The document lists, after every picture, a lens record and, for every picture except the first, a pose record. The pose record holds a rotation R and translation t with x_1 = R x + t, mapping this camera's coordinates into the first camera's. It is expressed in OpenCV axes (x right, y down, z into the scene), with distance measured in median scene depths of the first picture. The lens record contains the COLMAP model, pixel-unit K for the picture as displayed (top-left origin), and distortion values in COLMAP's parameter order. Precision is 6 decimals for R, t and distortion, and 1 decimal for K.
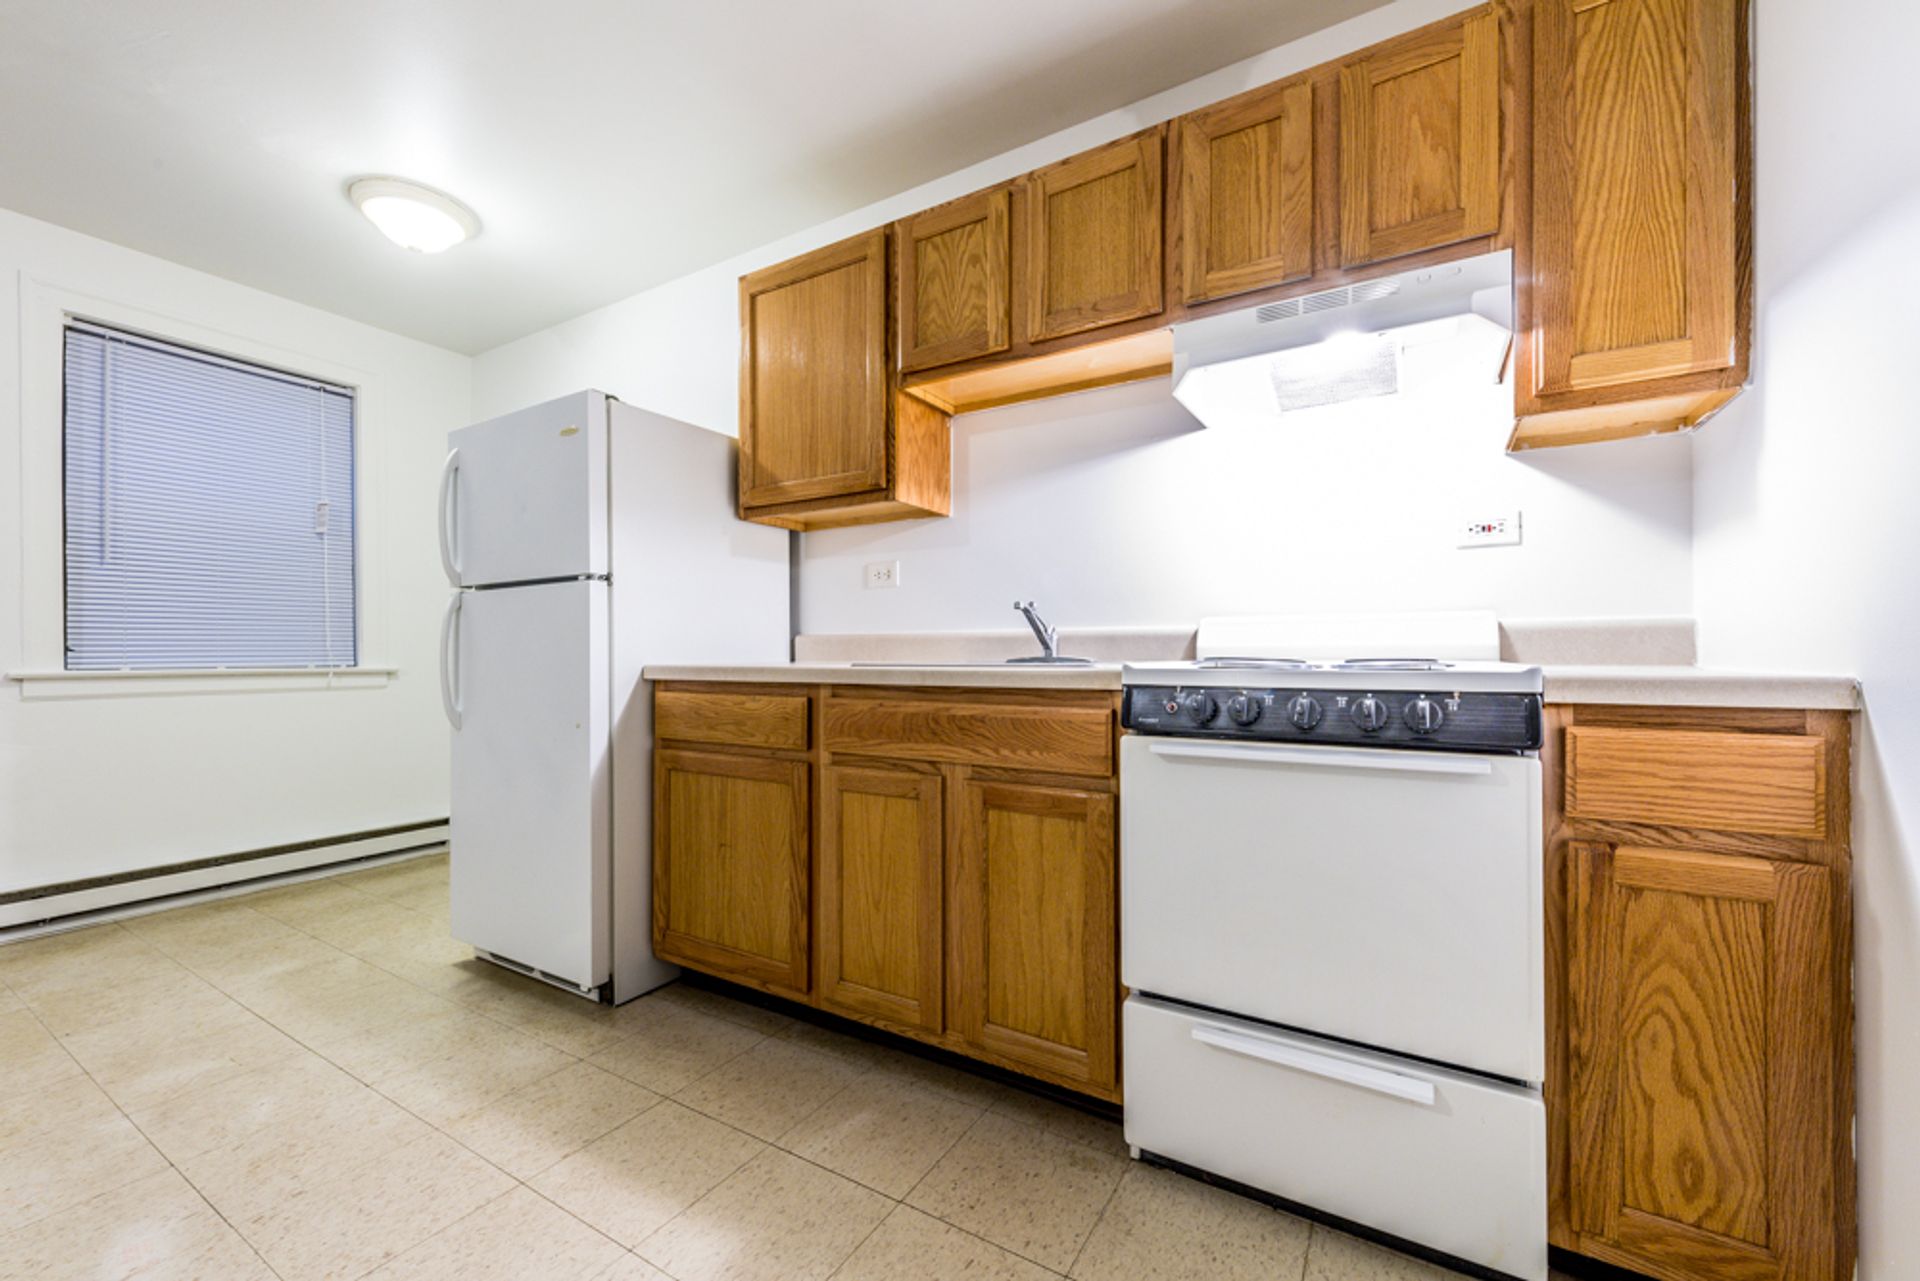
lens RADIAL K [[749.1, 0, 970.7], [0, 749.1, 651.0], [0, 0, 1]] dist [0.011804, -0.004173]
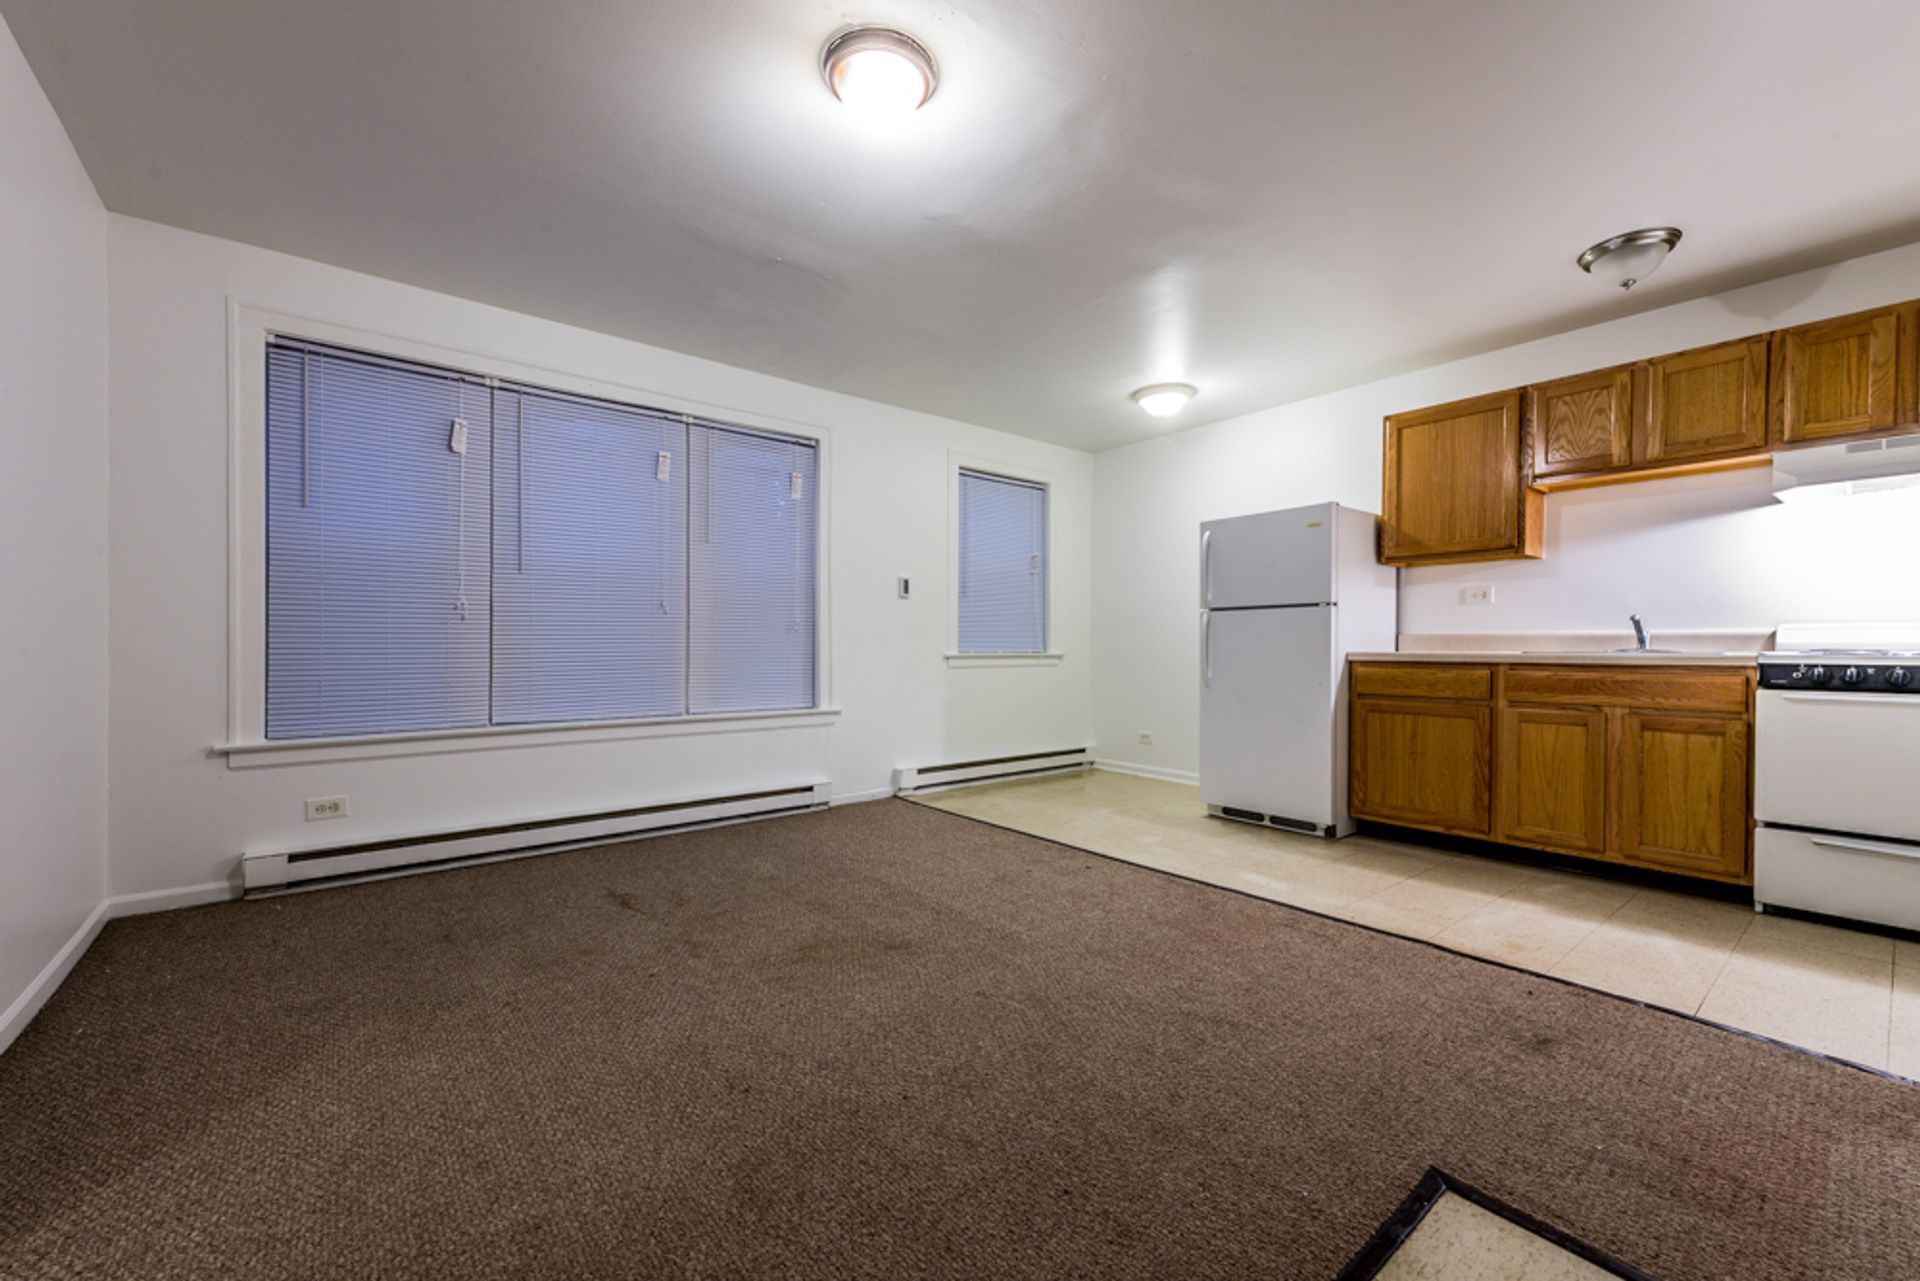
lens RADIAL K [[749.1, 0, 958.1], [0, 749.1, 658.5], [0, 0, 1]] dist [0.011804, -0.004173]
pose [[0.936370, 0.009600, -0.350883, -0.832373], [-0.001988, 0.999755, 0.022046, -0.004282], [0.351008, -0.019946, 0.936160, -1.221796]]
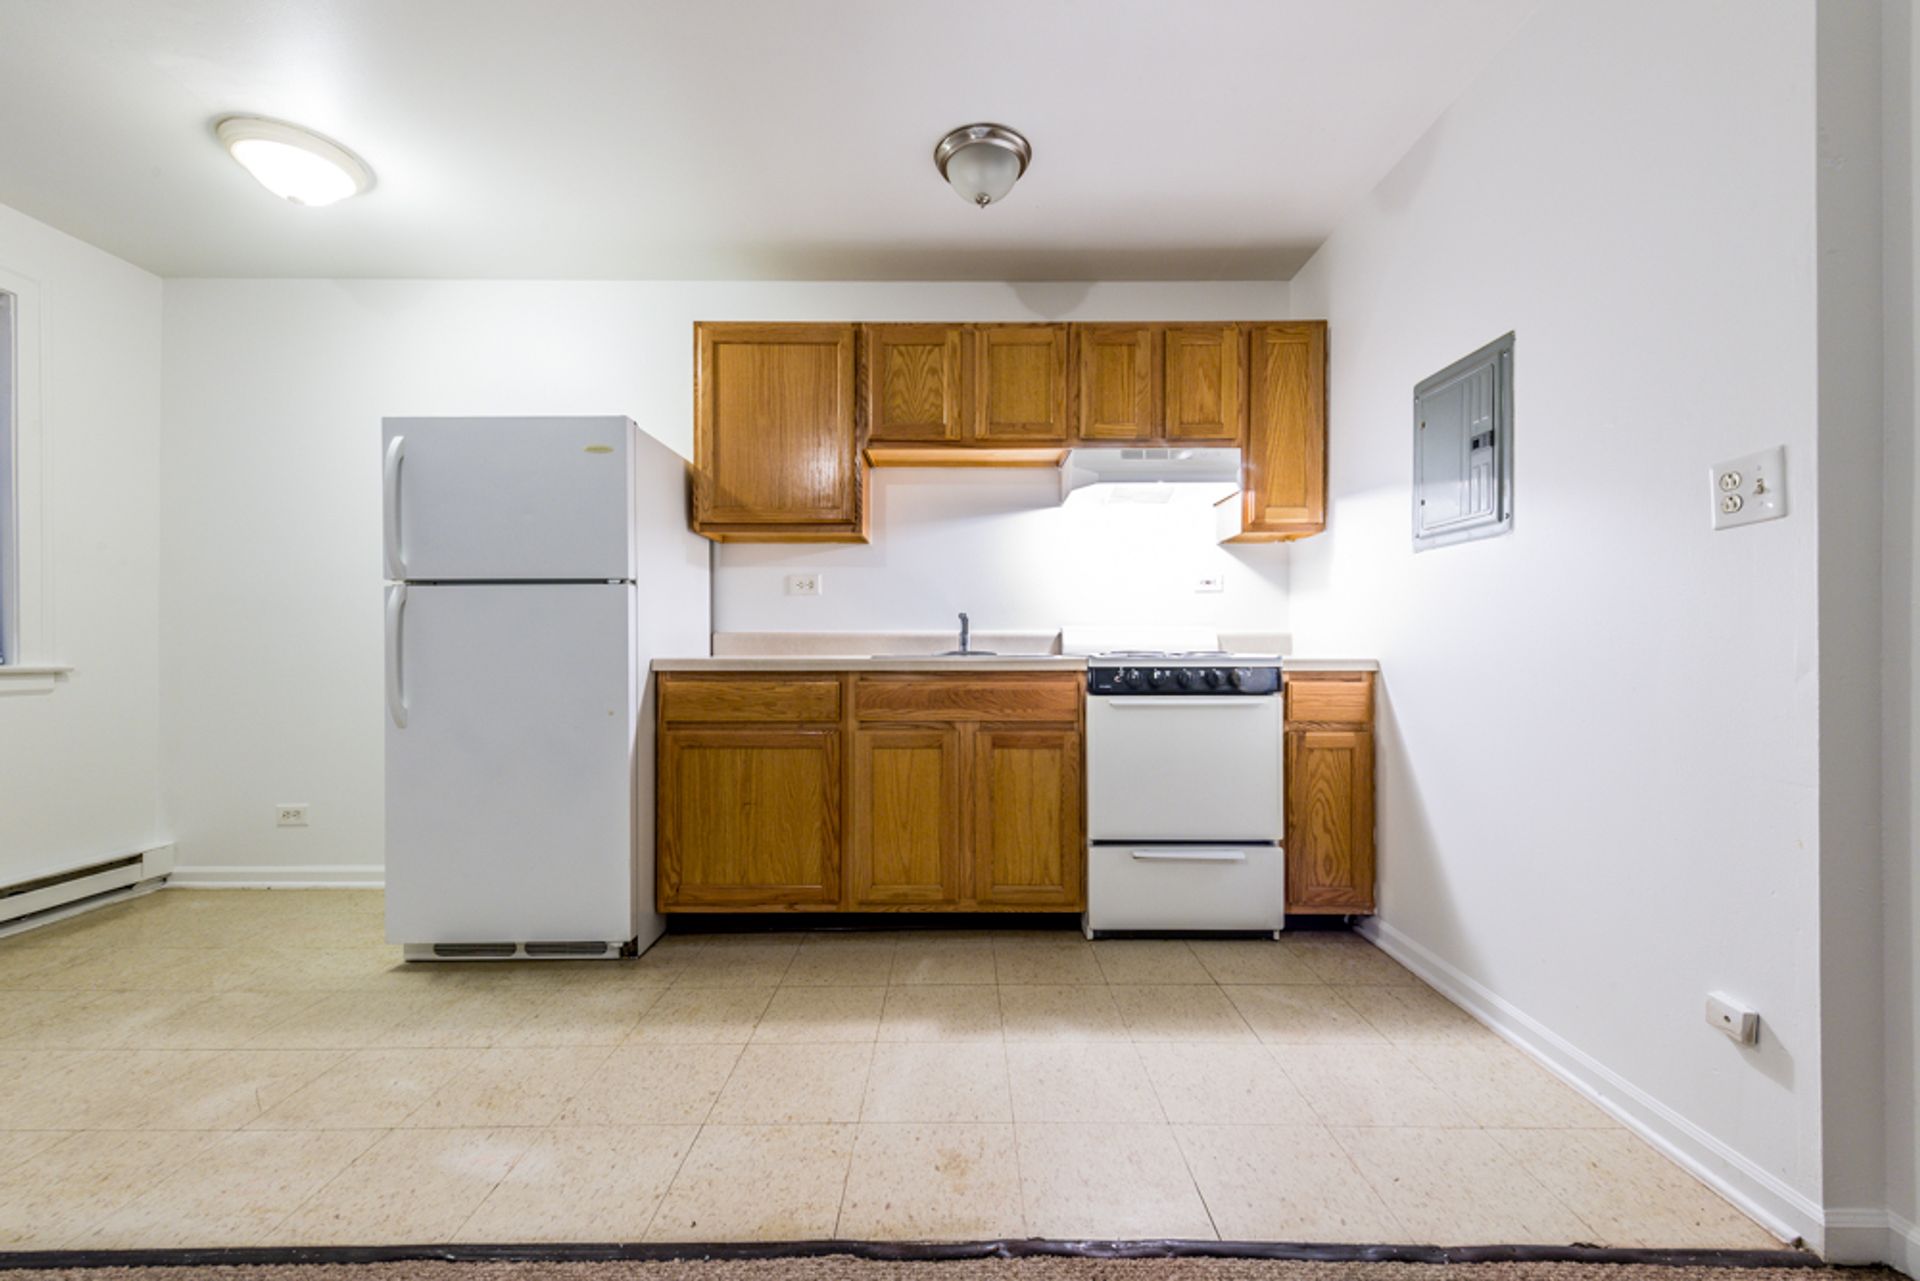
lens RADIAL K [[749.1, 0, 953.2], [0, 749.1, 645.7], [0, 0, 1]] dist [0.011804, -0.004173]
pose [[0.860724, 0.001792, 0.509069, -0.768360], [-0.002819, 0.999995, 0.001247, -0.004573], [-0.509064, -0.002509, 0.860725, -0.269268]]
